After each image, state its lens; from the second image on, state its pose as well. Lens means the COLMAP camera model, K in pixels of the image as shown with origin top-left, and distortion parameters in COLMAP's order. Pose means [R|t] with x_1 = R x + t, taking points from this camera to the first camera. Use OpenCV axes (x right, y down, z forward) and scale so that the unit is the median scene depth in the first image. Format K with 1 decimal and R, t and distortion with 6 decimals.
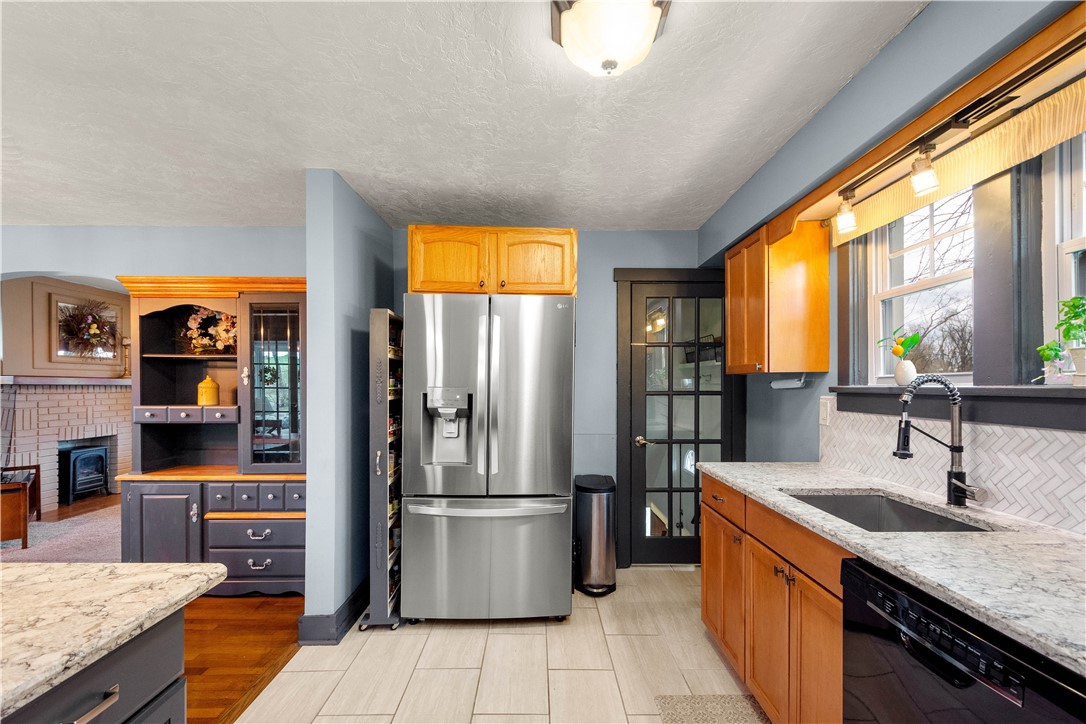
lens RADIAL K [[479.4, 0, 542.8], [0, 479.4, 375.9], [0, 0, 1]] dist [0.019224, -0.006866]
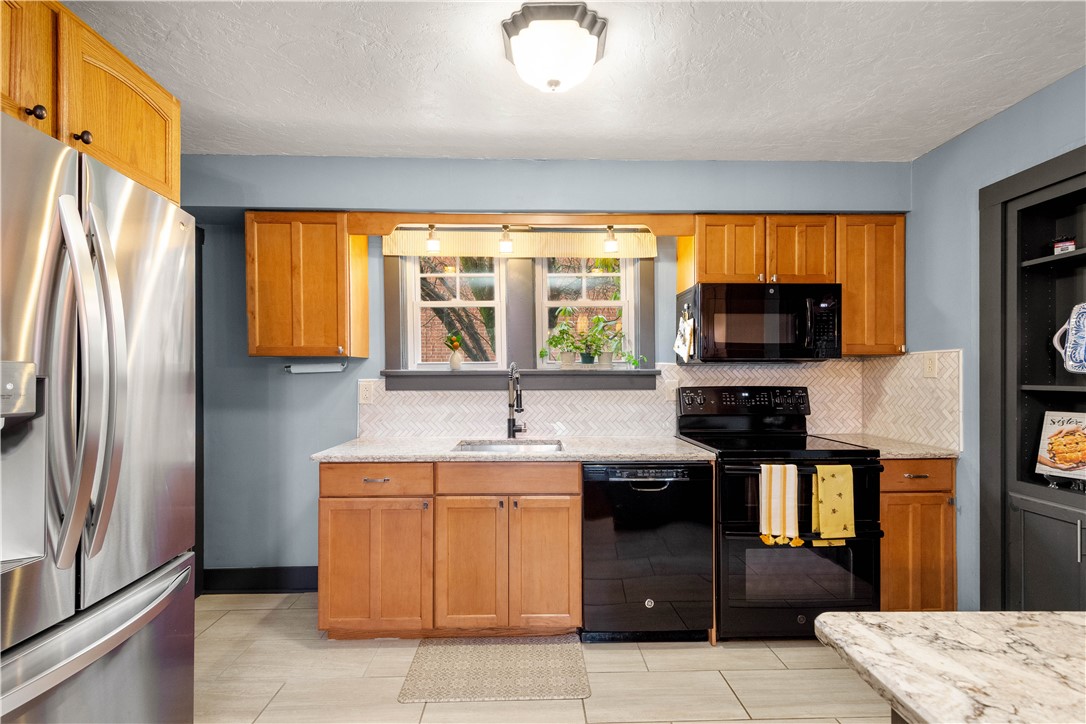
lens RADIAL K [[479.4, 0, 542.8], [0, 479.4, 375.9], [0, 0, 1]] dist [0.019224, -0.006866]
pose [[-0.018125, 0.001713, 0.999834, -0.477273], [-0.016756, 0.999858, -0.002017, 0.025305], [-0.999695, -0.016790, -0.018093, 0.506288]]
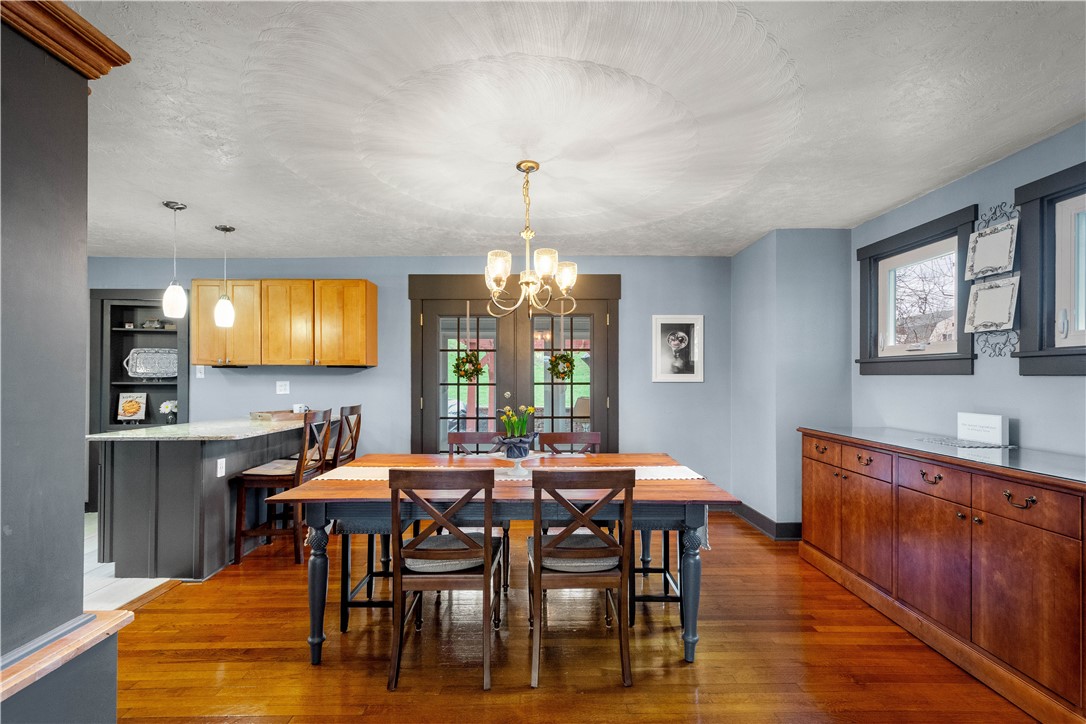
lens RADIAL K [[479.4, 0, 542.8], [0, 479.4, 375.9], [0, 0, 1]] dist [0.019224, -0.006866]
pose [[-0.999997, -0.000615, 0.002504, -1.192710], [-0.000675, 0.999706, -0.024243, 0.042437], [-0.002488, -0.024245, -0.999703, 1.369141]]
